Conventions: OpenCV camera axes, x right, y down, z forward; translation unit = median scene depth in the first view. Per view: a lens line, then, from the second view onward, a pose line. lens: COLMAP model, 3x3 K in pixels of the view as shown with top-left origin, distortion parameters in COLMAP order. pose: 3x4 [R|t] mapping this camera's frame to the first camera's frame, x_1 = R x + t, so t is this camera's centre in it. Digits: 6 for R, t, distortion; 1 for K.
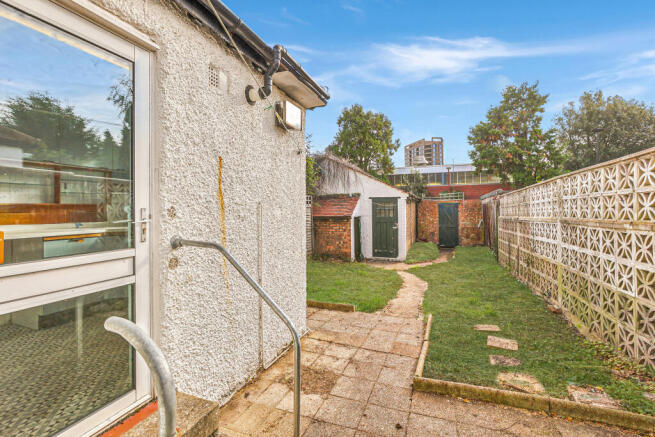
lens RADIAL K [[302.2, 0, 324.1], [0, 302.2, 214.9], [0, 0, 1]] dist [-0.046230, 0.018564]
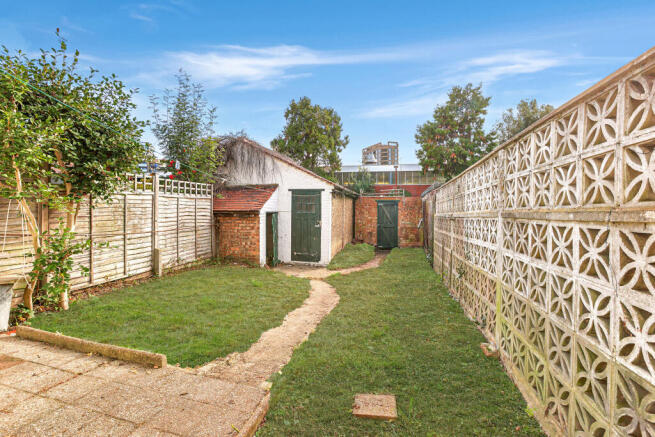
lens RADIAL K [[292.8, 0, 327.5], [0, 292.8, 218.5], [0, 0, 1]] dist [-0.066961, 0.019381]
pose [[0.990715, 0.015637, 0.135054, 0.153853], [-0.017176, 0.999800, 0.010239, 0.013185], [-0.134867, -0.012464, 0.990785, 0.197288]]
